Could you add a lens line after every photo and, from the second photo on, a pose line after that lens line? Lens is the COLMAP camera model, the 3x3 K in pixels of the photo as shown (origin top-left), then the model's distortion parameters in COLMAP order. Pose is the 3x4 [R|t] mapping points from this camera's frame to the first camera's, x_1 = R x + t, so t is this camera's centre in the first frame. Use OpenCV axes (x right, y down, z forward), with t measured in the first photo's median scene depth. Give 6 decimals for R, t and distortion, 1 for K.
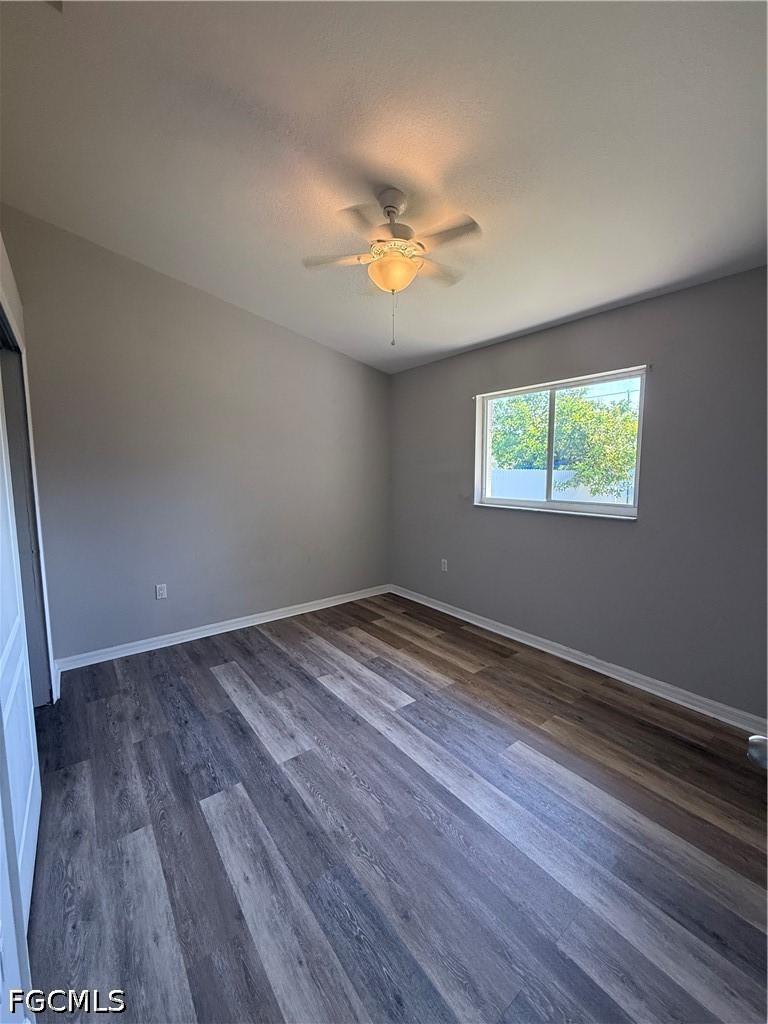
lens RADIAL K [[408.3, 0, 381.6], [0, 408.3, 510.1], [0, 0, 1]] dist [0.000726, -0.000685]
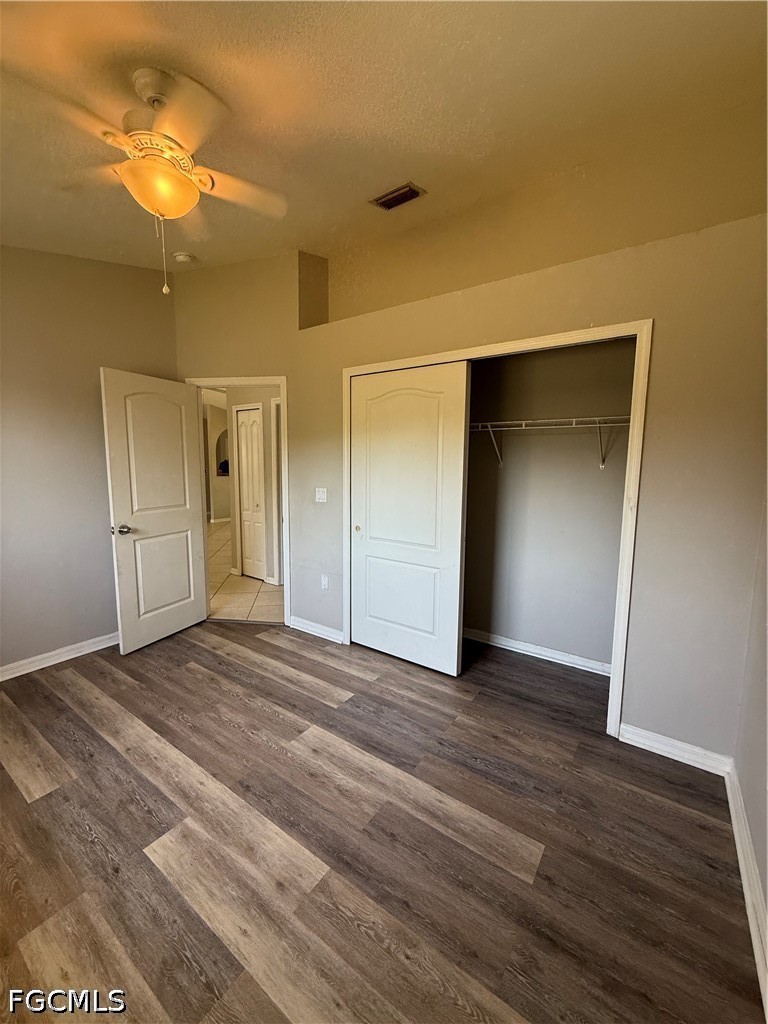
lens RADIAL K [[408.3, 0, 387.0], [0, 408.3, 511.4], [0, 0, 1]] dist [0.000726, -0.000685]
pose [[-0.951321, 0.030879, -0.306650, -0.102903], [-0.037808, 0.975760, 0.215551, -0.189275], [0.305873, 0.216652, -0.927094, 1.770148]]
